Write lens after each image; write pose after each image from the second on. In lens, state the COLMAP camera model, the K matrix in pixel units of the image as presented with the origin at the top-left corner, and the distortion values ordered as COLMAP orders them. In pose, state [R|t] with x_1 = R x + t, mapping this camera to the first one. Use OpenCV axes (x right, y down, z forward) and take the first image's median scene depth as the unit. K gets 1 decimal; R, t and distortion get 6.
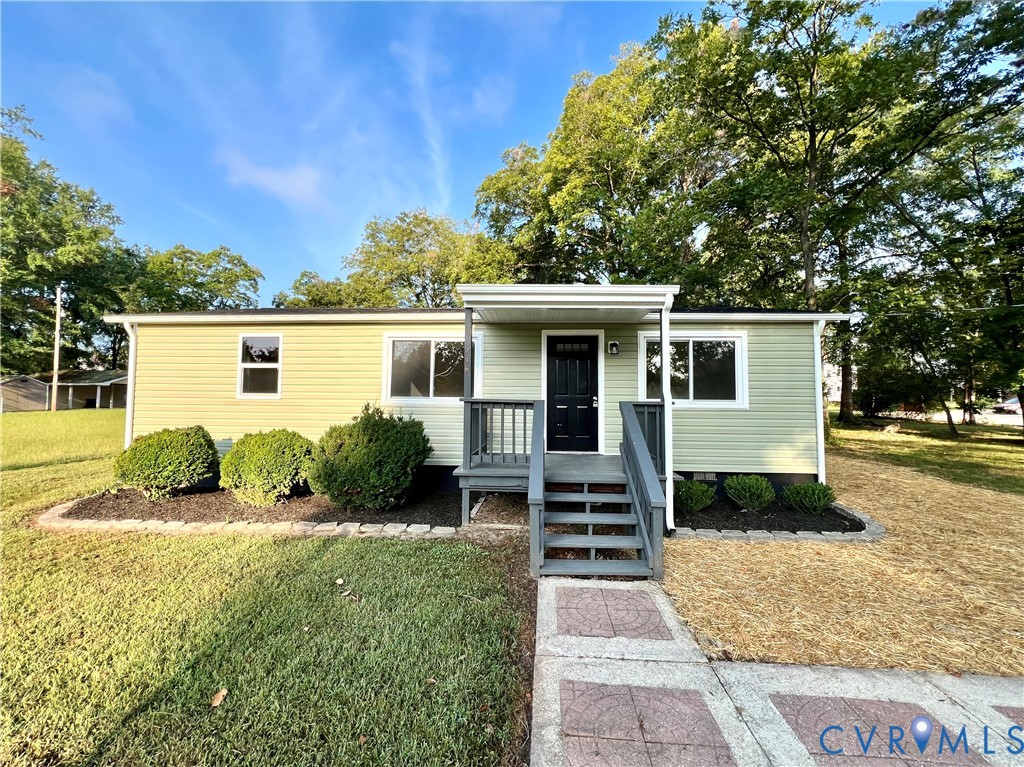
lens RADIAL K [[417.5, 0, 511.2], [0, 417.5, 383.5], [0, 0, 1]] dist [-0.004981, 0.001513]
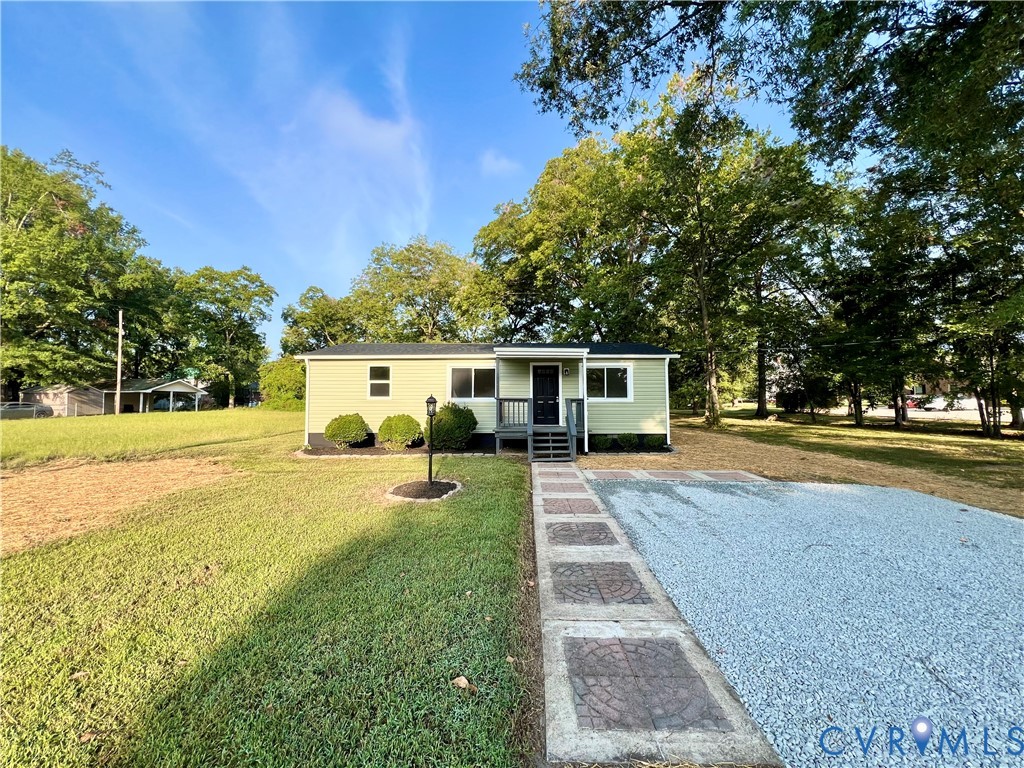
lens RADIAL K [[417.5, 0, 511.2], [0, 417.5, 385.4], [0, 0, 1]] dist [-0.004981, 0.001513]
pose [[0.999048, -0.008794, 0.042737, -0.099854], [0.008867, 0.999960, -0.001521, -0.020403], [-0.042722, 0.001899, 0.999085, -0.961955]]
